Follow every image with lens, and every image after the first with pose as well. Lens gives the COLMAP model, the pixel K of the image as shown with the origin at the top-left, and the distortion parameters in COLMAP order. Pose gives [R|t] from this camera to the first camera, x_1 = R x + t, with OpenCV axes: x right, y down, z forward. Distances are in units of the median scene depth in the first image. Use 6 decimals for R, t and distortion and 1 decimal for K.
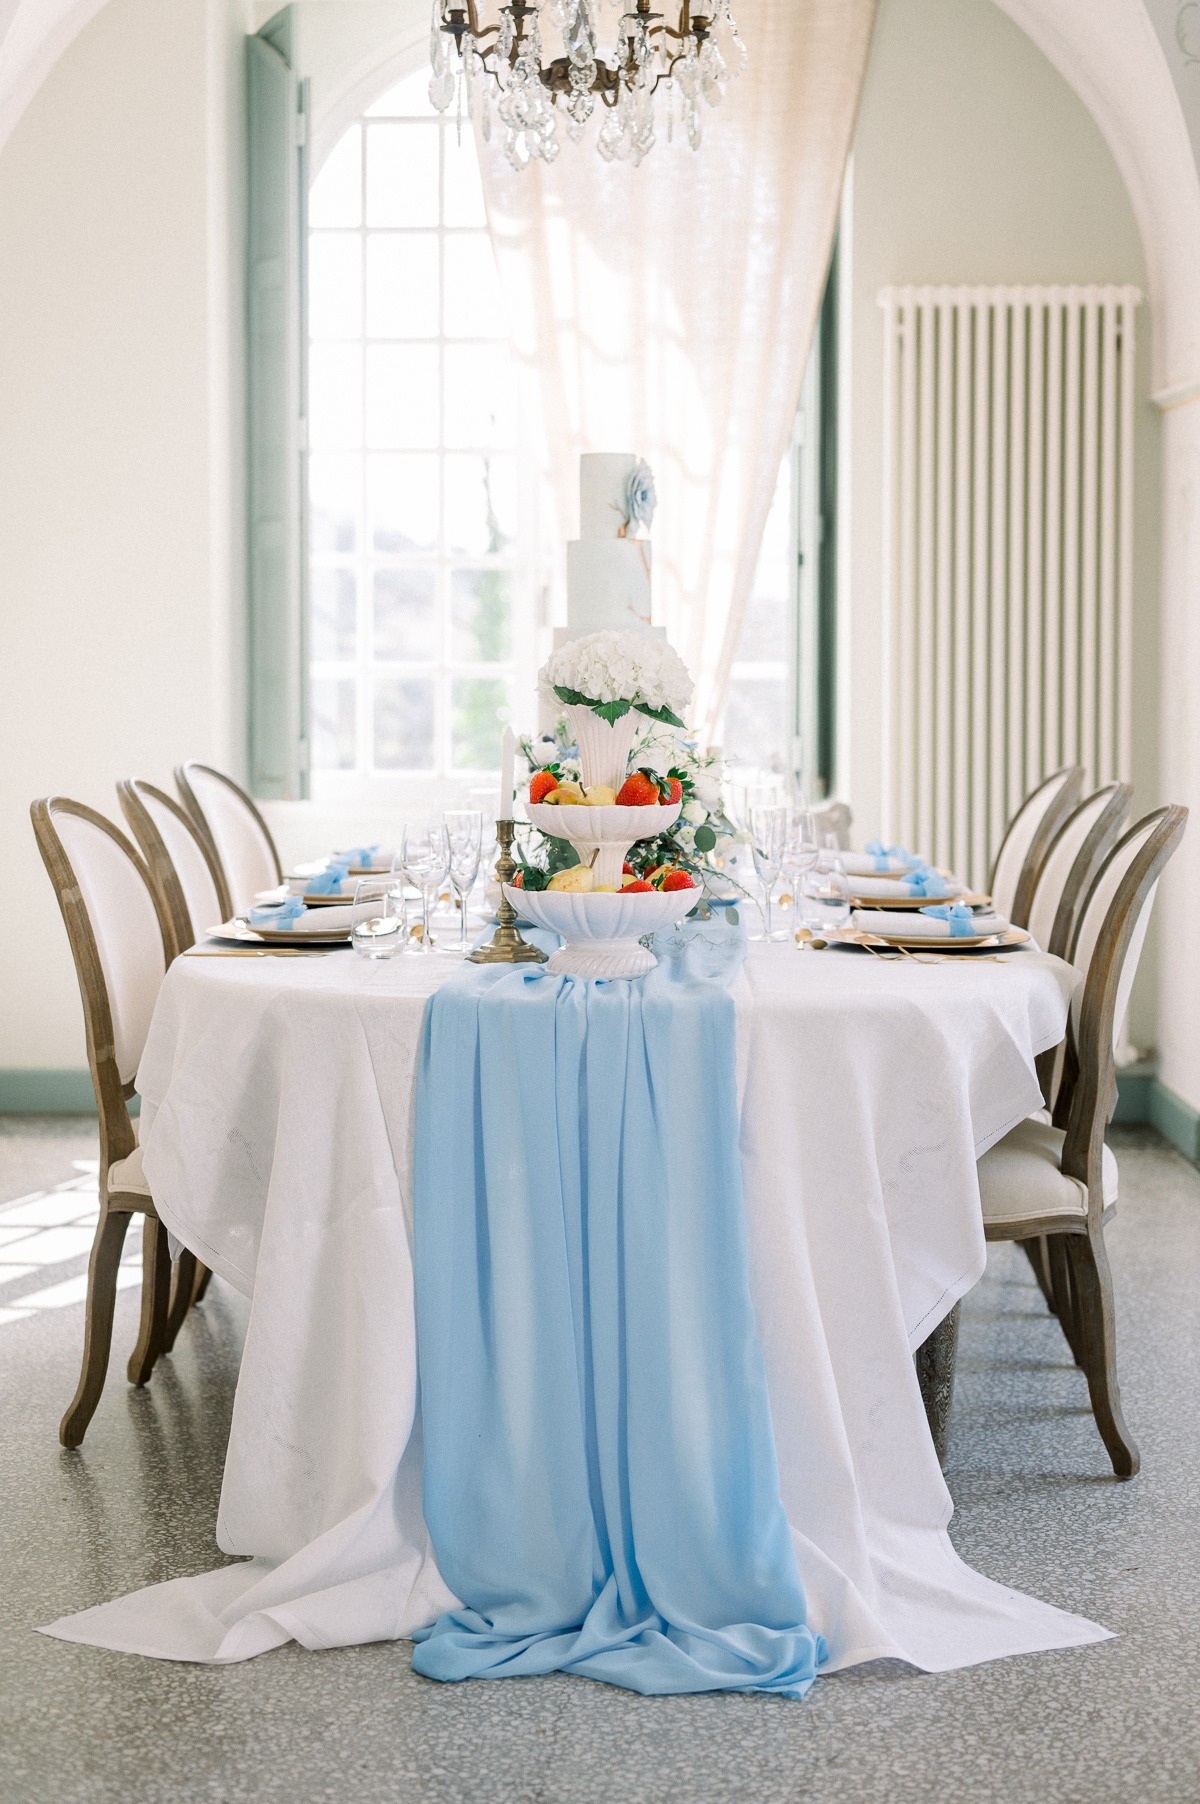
lens RADIAL K [[2609.9, 0, 597.0], [0, 2609.9, 855.3], [0, 0, 1]] dist [-0.012645, -0.028981]
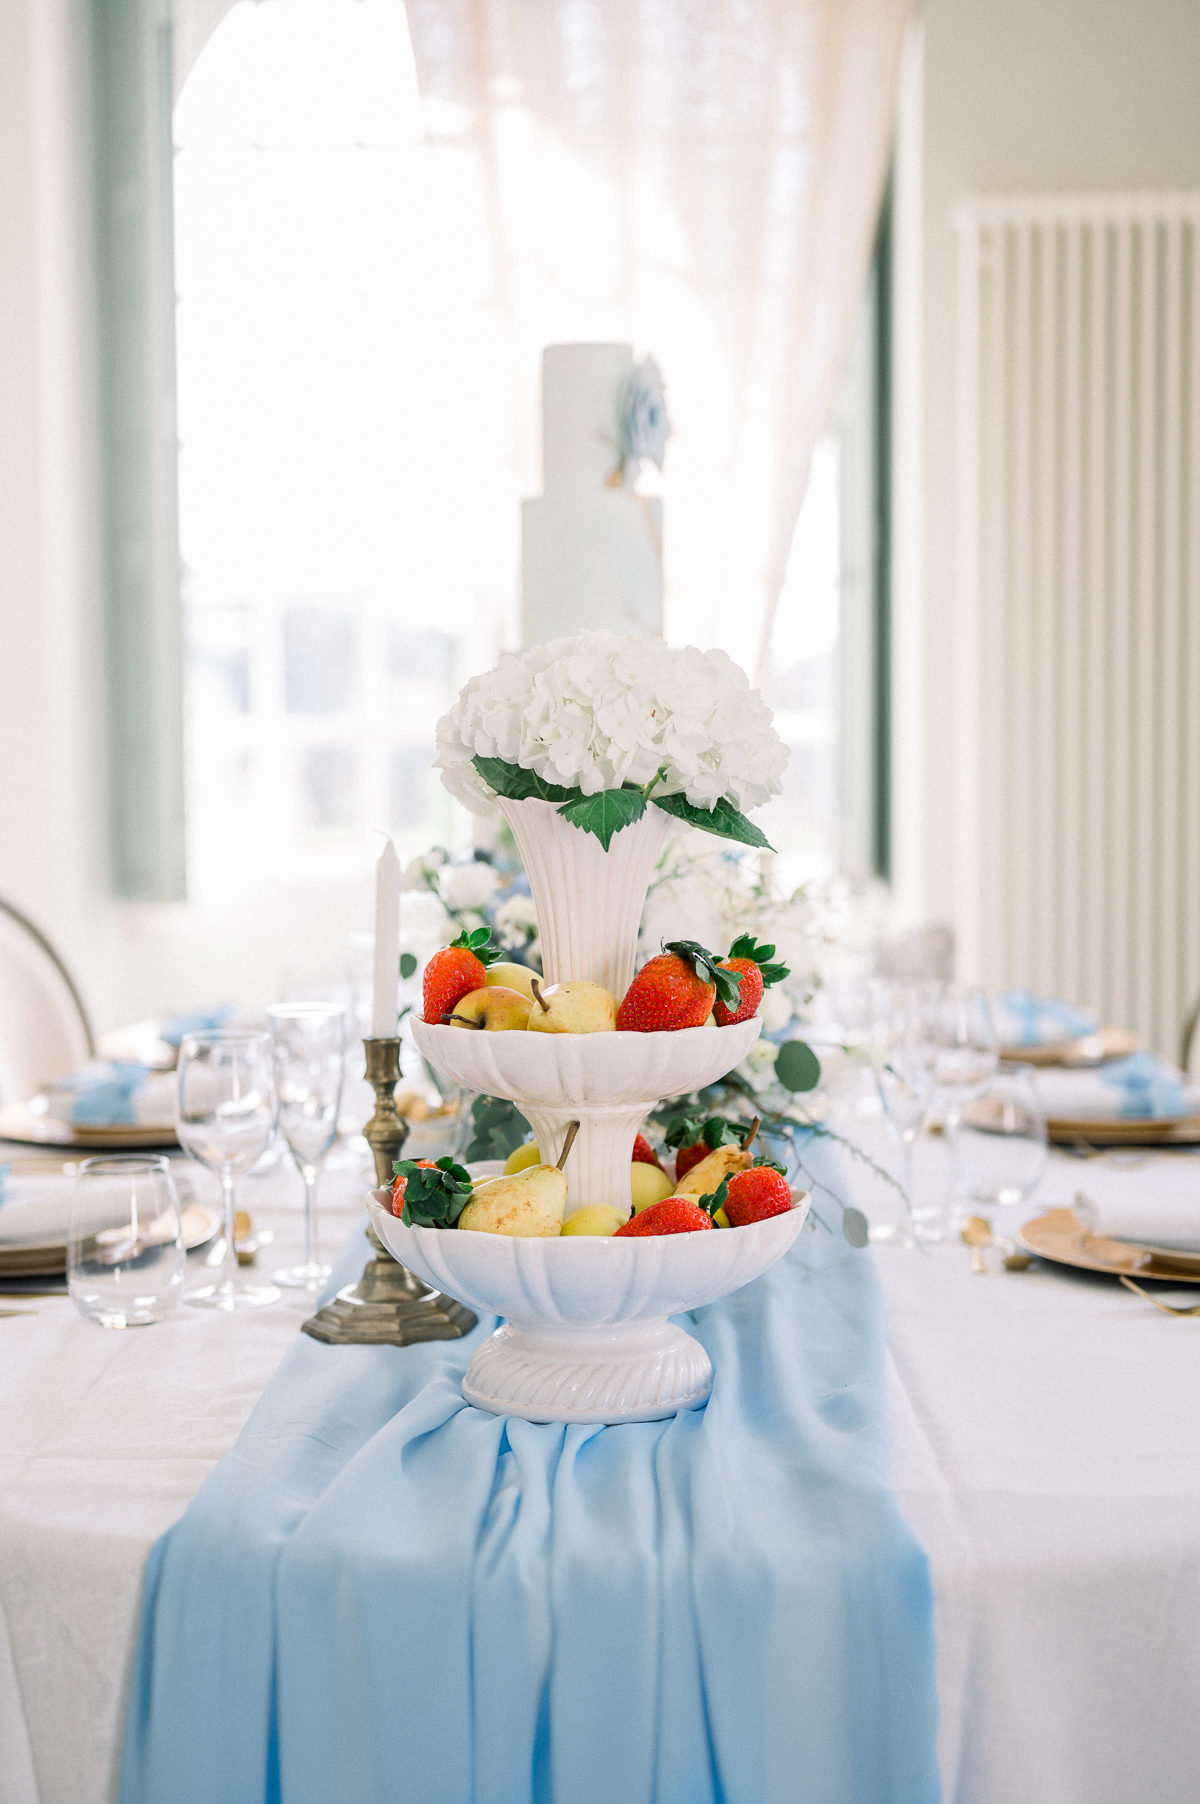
lens RADIAL K [[2609.9, 0, 597.0], [0, 2609.9, 855.3], [0, 0, 1]] dist [-0.012645, -0.028981]
pose [[0.999911, -0.011173, 0.007338, 0.001132], [0.011352, 0.999627, -0.024852, -0.036827], [-0.007058, 0.024933, 0.999664, 0.556757]]
